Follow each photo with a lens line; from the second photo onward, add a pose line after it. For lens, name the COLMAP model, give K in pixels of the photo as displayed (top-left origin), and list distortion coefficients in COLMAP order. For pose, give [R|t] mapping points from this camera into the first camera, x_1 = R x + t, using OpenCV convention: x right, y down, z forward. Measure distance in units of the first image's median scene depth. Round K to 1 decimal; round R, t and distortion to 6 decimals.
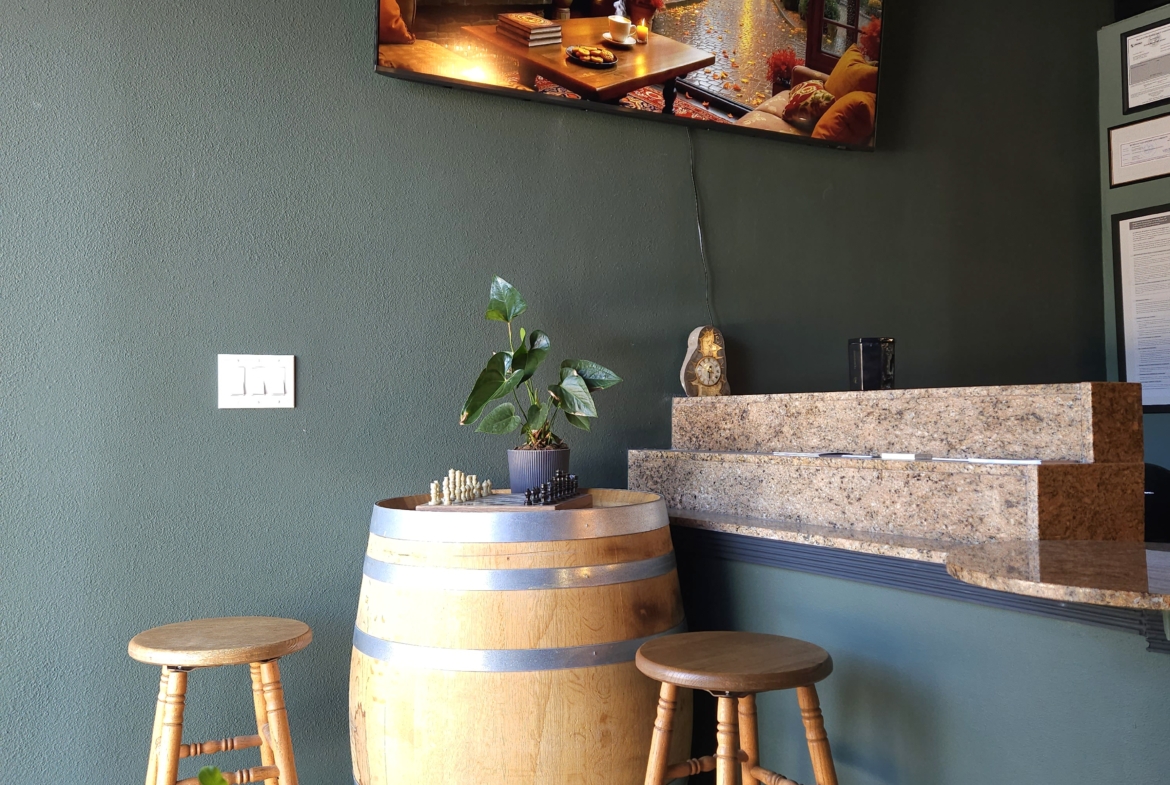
lens RADIAL K [[1040.0, 0, 594.6], [0, 1040.0, 389.6], [0, 0, 1]] dist [0.084857, -0.074167]
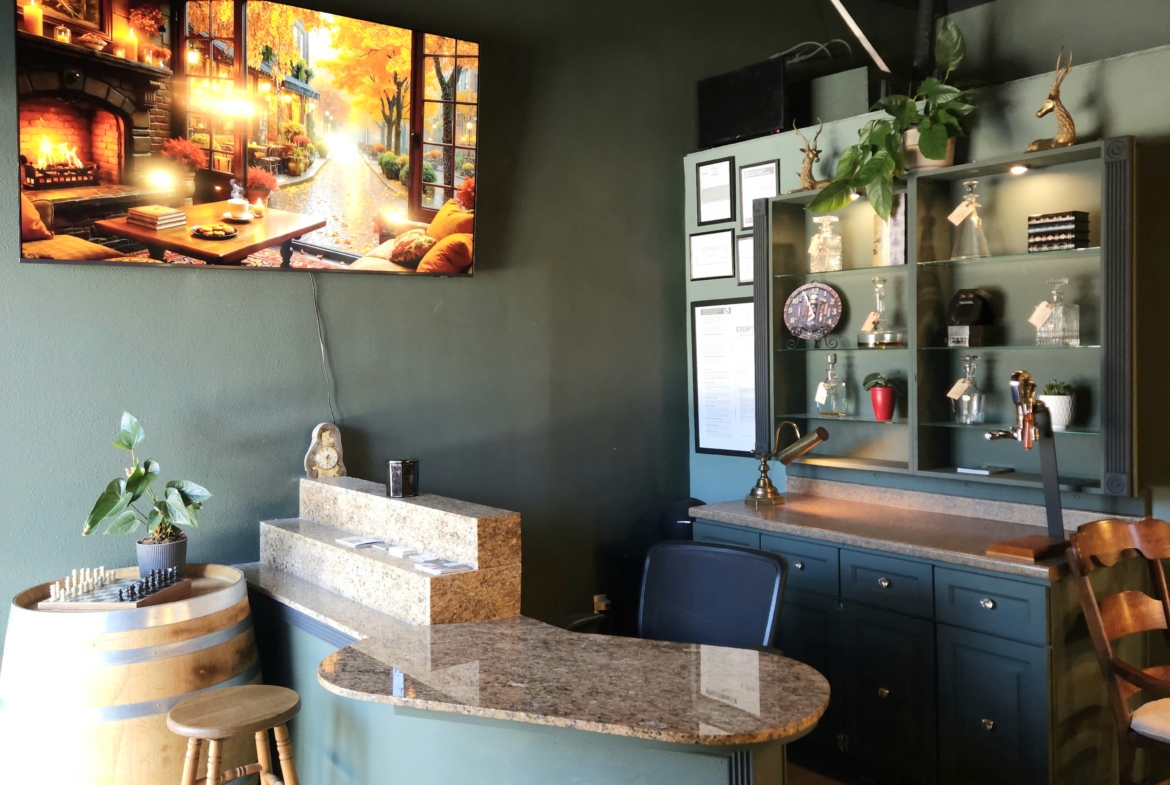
lens RADIAL K [[1040.0, 0, 621.2], [0, 1040.0, 373.0], [0, 0, 1]] dist [0.084857, -0.074167]
pose [[0.991349, -0.012140, 0.130691, 0.326361], [0.004804, 0.998402, 0.056308, -0.210883], [-0.131166, -0.055193, 0.989823, -0.381233]]
